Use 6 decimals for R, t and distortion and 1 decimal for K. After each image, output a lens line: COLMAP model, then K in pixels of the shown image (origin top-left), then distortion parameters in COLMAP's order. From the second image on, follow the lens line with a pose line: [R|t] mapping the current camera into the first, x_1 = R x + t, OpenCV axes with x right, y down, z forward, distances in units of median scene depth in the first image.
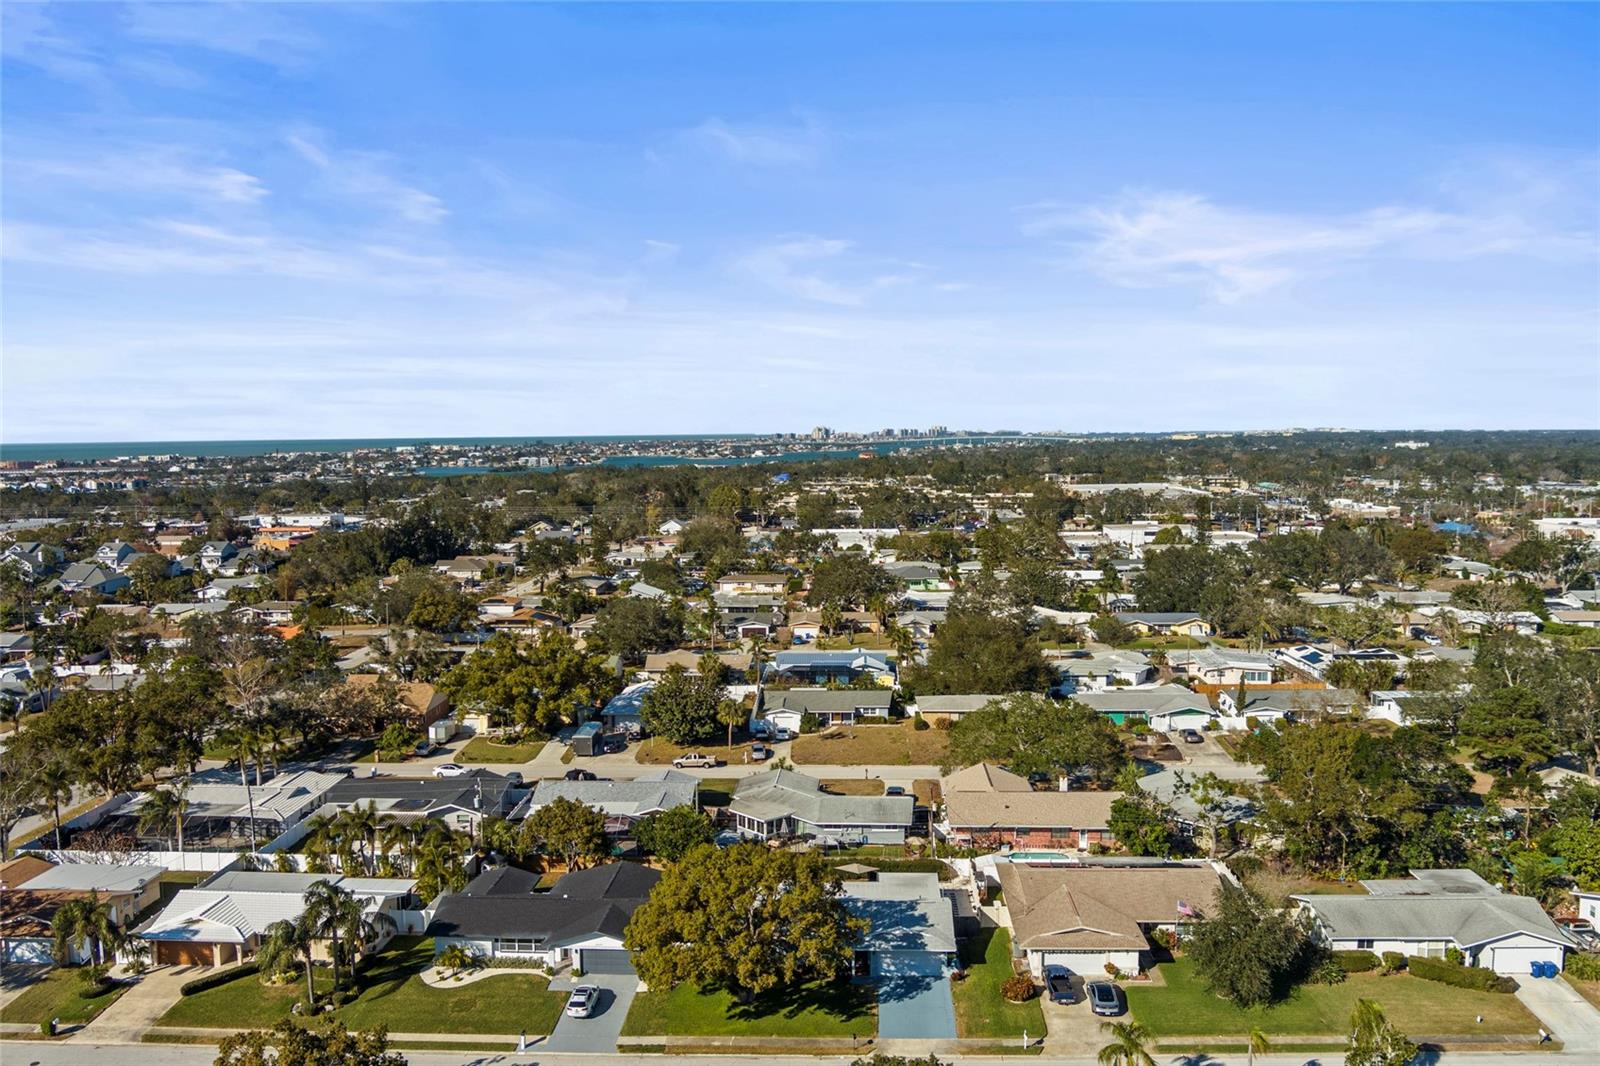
lens RADIAL K [[1279.8, 0, 800.0], [0, 1279.8, 533.0], [0, 0, 1]] dist [-0.069173, 0.004335]
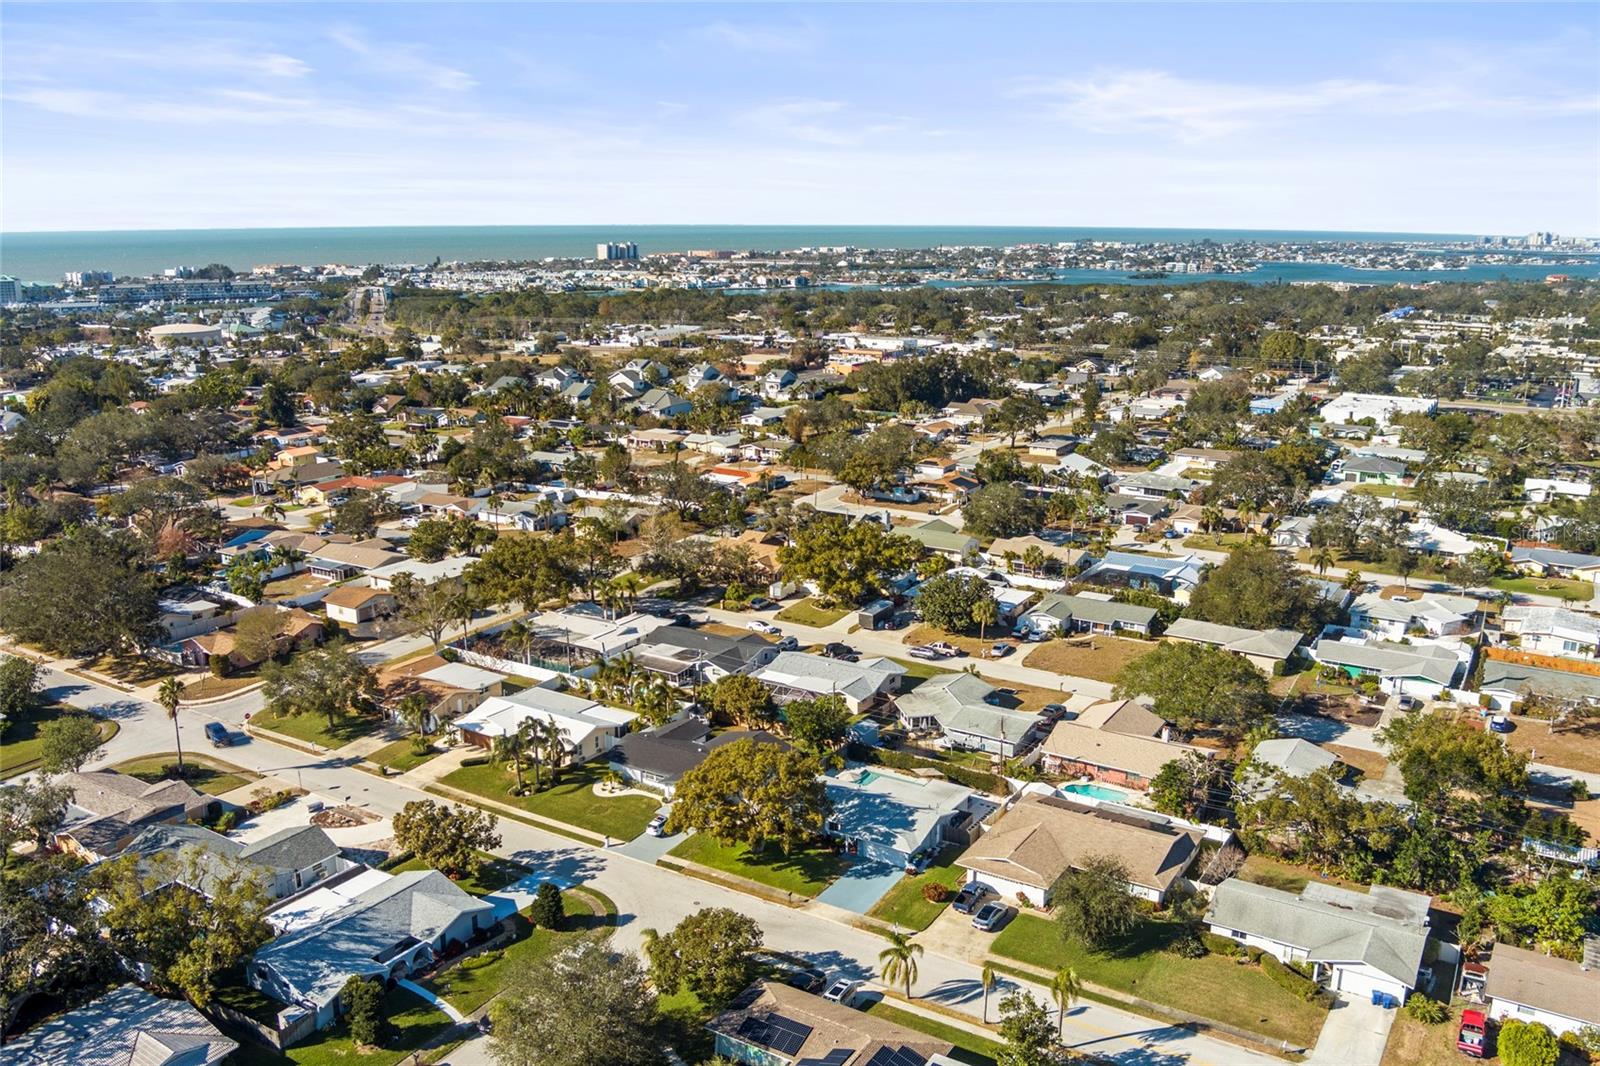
lens RADIAL K [[1279.8, 0, 800.0], [0, 1279.8, 533.0], [0, 0, 1]] dist [-0.069173, 0.004335]
pose [[0.876413, 0.123144, -0.465550, 0.332620], [-0.049400, 0.984642, 0.167453, -0.118004], [0.479021, -0.123760, 0.869036, -0.087724]]
